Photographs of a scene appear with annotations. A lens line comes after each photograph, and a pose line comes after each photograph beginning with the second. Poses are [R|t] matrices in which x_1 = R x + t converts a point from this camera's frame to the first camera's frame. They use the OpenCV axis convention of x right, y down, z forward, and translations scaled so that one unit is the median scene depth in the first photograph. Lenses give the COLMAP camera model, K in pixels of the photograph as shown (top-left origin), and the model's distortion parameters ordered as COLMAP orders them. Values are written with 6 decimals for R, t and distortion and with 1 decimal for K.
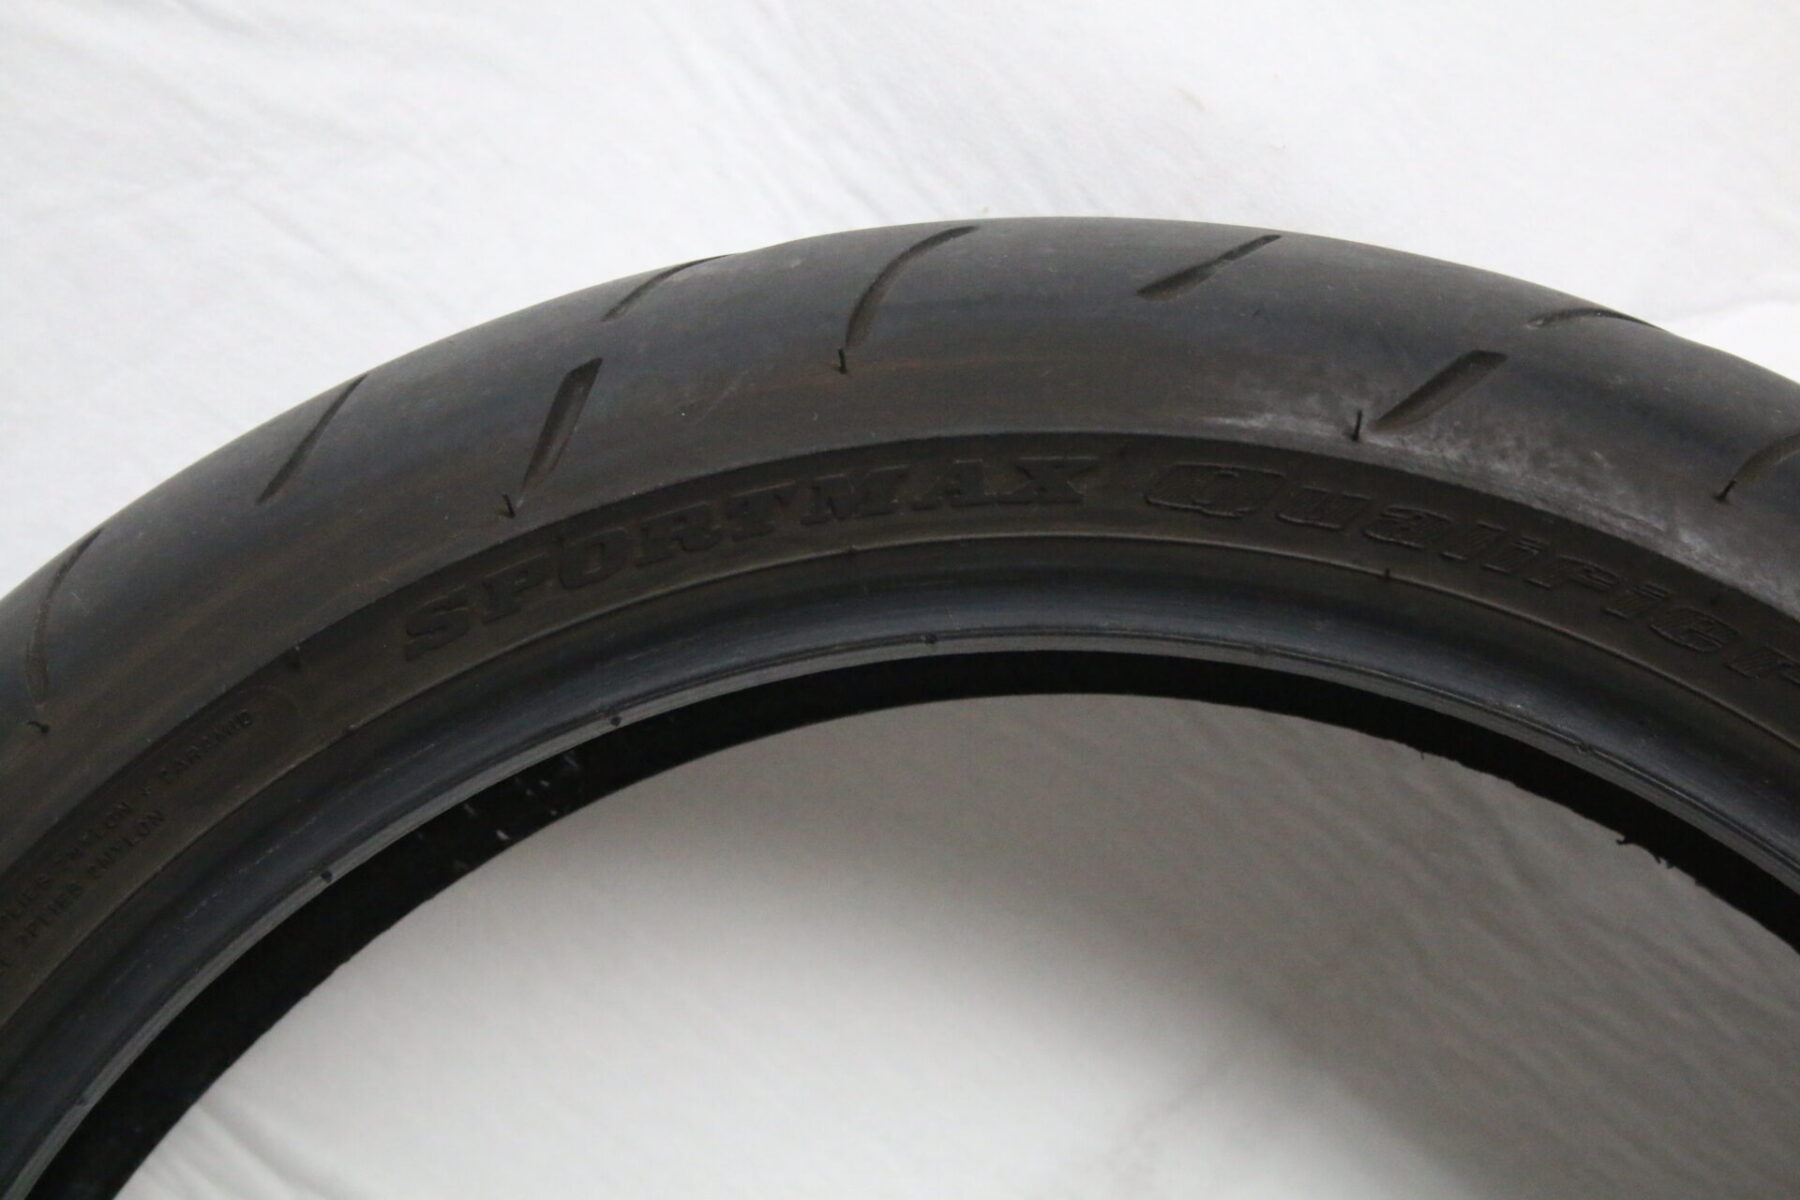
lens RADIAL K [[4378.7, 0, 900.0], [0, 4378.7, 600.0], [0, 0, 1]] dist [0.260726, -0.219985]
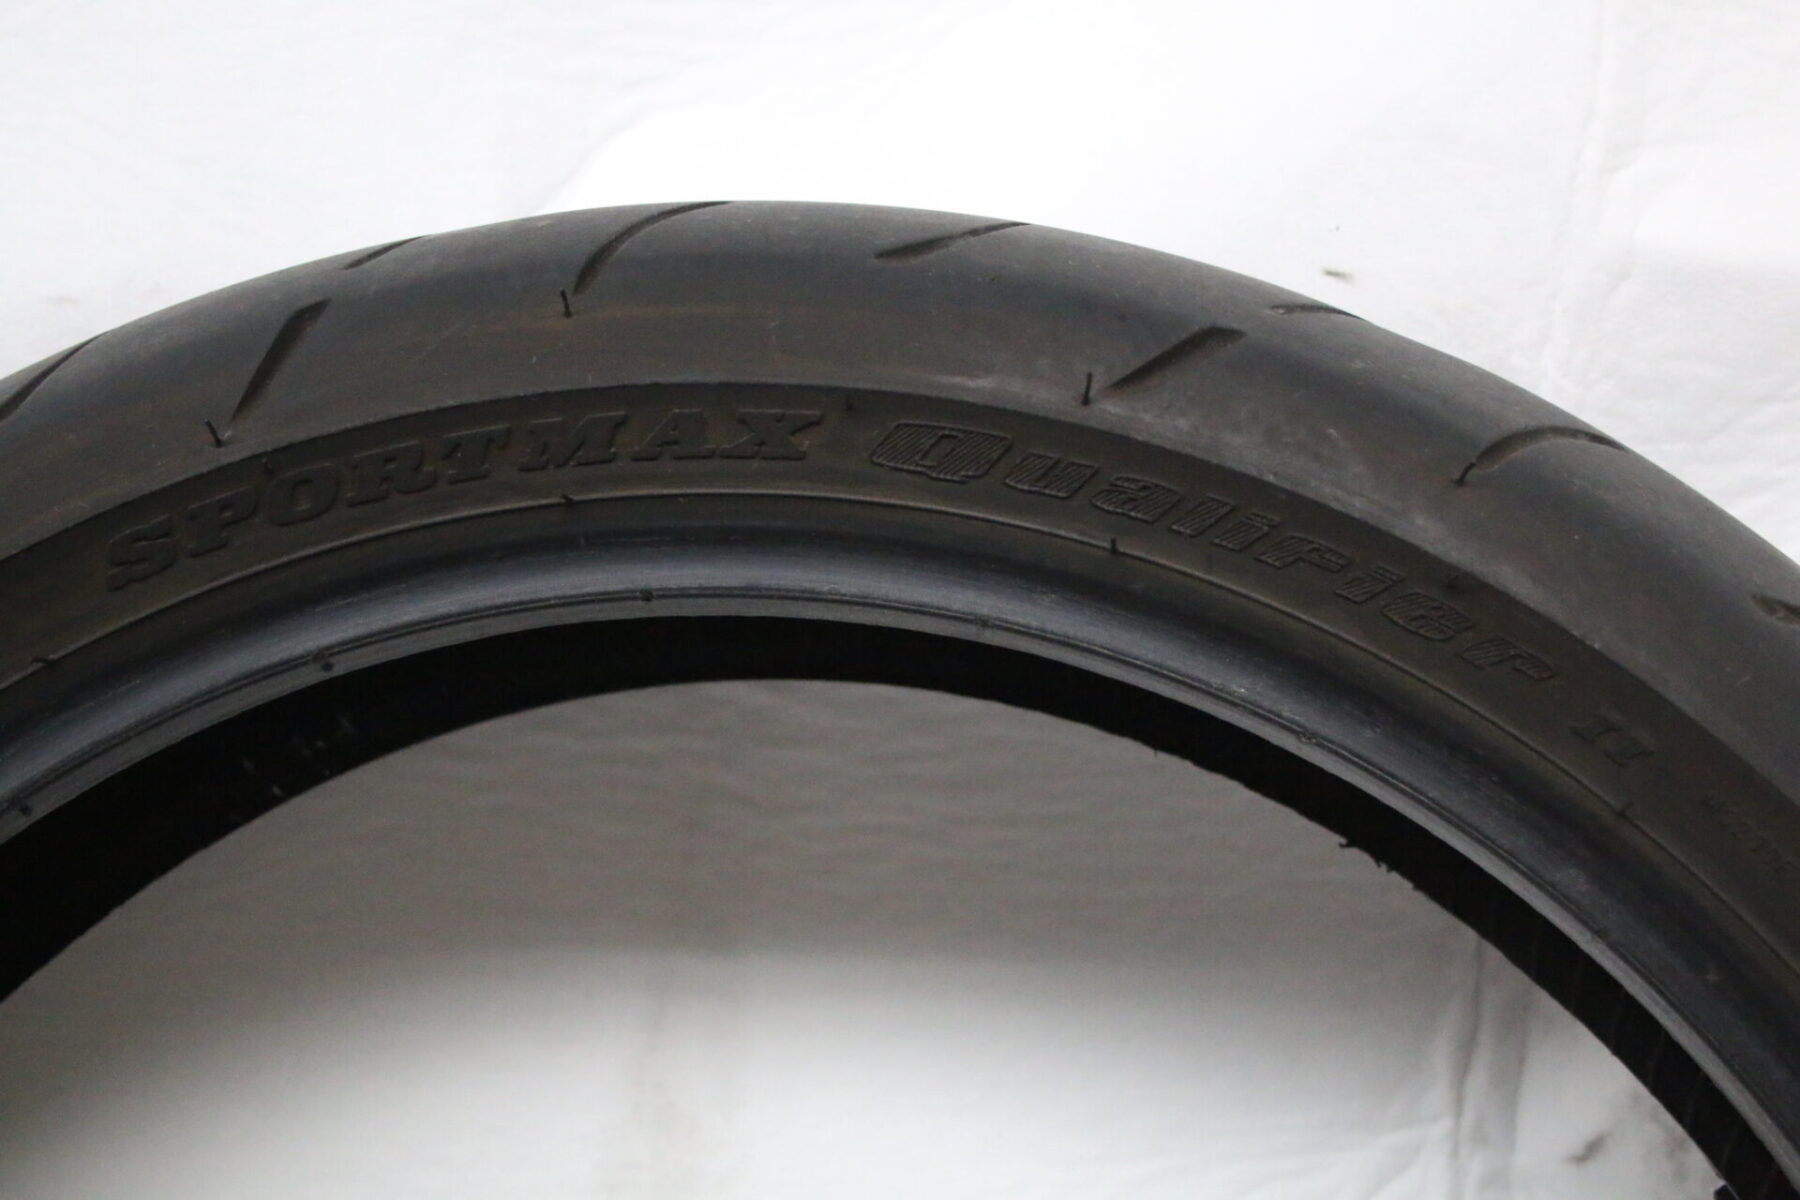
lens RADIAL K [[2542.9, 0, 900.0], [0, 2542.9, 600.0], [0, 0, 1]] dist [-0.000951, 0.011283]
pose [[0.998732, 0.046575, -0.019130, 0.075256], [-0.047608, 0.997199, -0.057679, 0.040350], [0.016390, 0.058516, 0.998152, 0.440845]]
